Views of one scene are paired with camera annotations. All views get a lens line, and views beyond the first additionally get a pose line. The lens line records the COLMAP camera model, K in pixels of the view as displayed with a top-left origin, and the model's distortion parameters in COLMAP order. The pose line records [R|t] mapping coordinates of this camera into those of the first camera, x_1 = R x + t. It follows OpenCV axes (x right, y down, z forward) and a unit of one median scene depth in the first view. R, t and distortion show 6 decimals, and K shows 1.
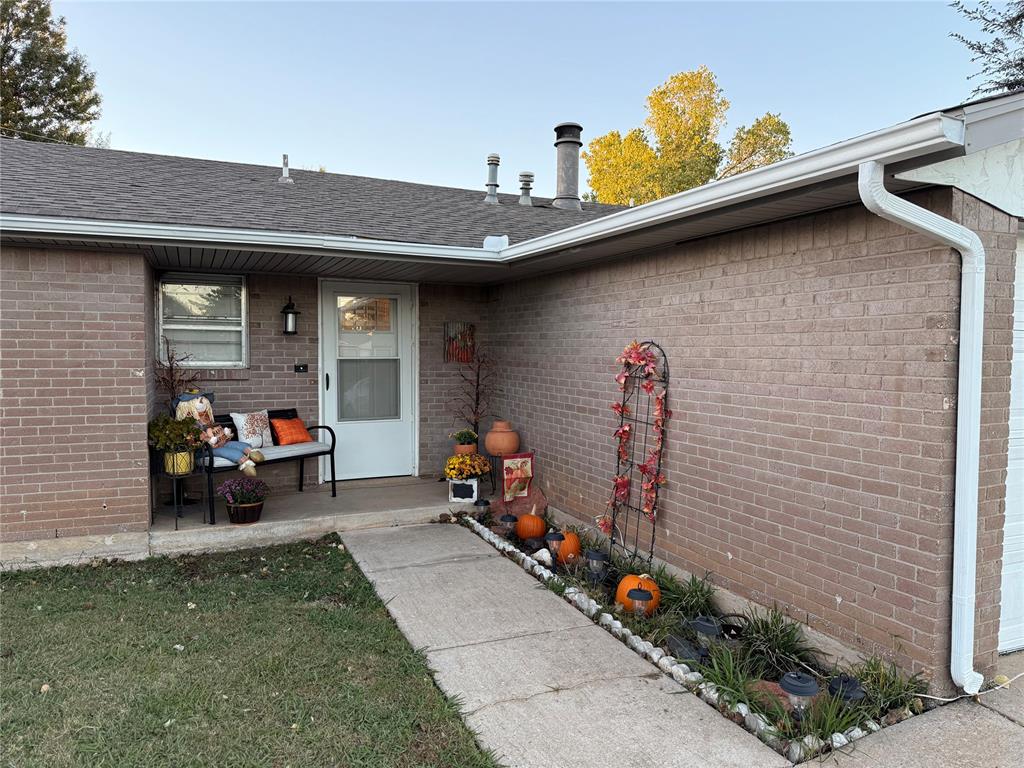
lens RADIAL K [[699.4, 0, 512.0], [0, 699.4, 384.0], [0, 0, 1]] dist [0.035940, -0.043847]
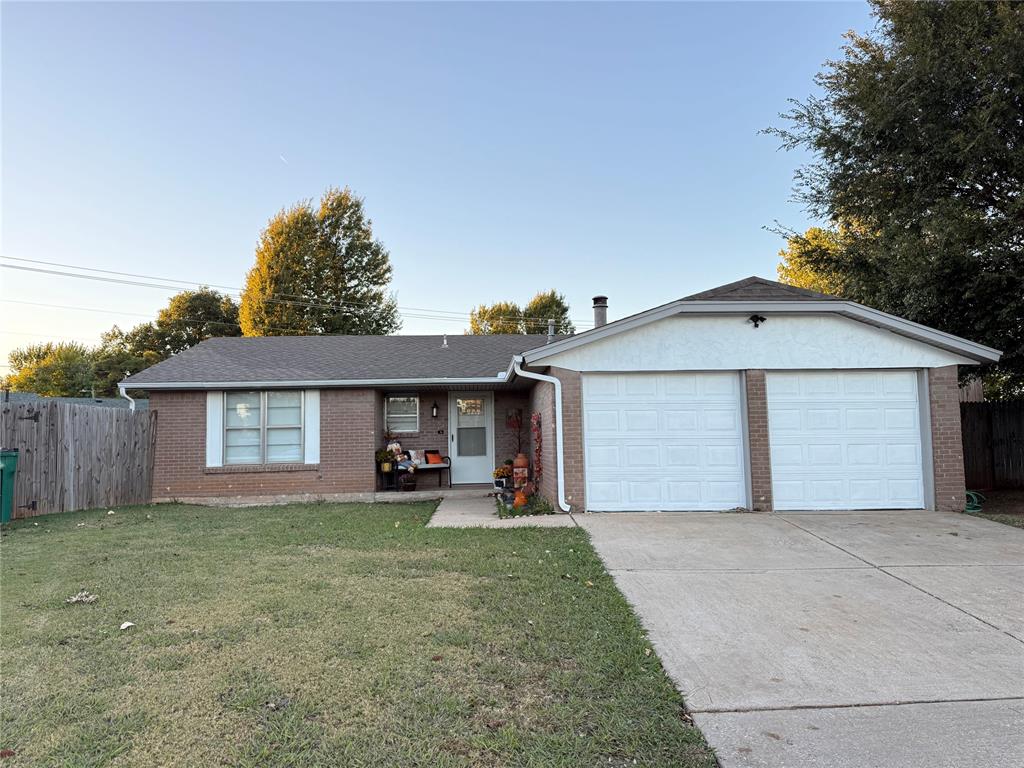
lens RADIAL K [[699.4, 0, 512.0], [0, 699.4, 384.0], [0, 0, 1]] dist [0.035940, -0.043847]
pose [[0.930421, -0.053606, -0.362552, 0.721231], [0.005787, 0.991271, -0.131714, 0.119594], [0.366448, 0.120451, 0.922609, -0.989718]]
